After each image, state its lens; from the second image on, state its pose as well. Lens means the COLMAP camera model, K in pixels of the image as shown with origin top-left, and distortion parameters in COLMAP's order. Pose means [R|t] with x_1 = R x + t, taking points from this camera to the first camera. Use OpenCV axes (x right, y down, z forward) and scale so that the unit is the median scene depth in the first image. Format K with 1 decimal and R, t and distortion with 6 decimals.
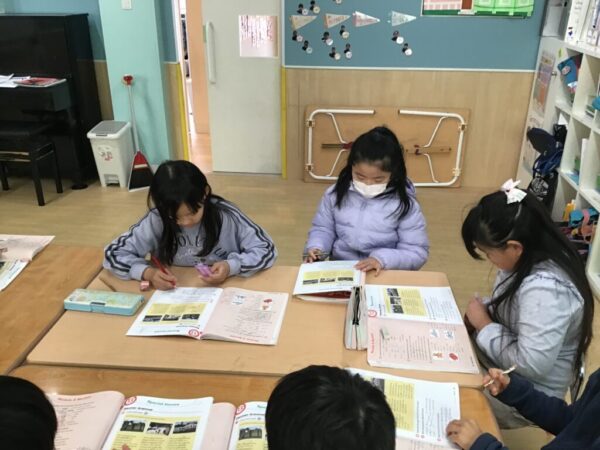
lens RADIAL K [[552.9, 0, 318.7], [0, 552.9, 227.2], [0, 0, 1]] dist [0.018511, -0.031266]
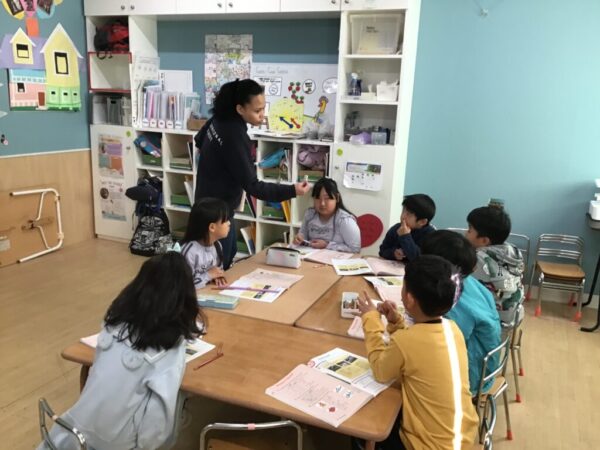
lens RADIAL K [[552.9, 0, 298.6], [0, 552.9, 223.5], [0, 0, 1]] dist [0.018511, -0.031266]
pose [[0.294727, -0.206199, 0.933069, -0.730738], [0.352038, 0.931194, 0.094587, -0.058567], [-0.888372, 0.300598, 0.347038, 0.128230]]
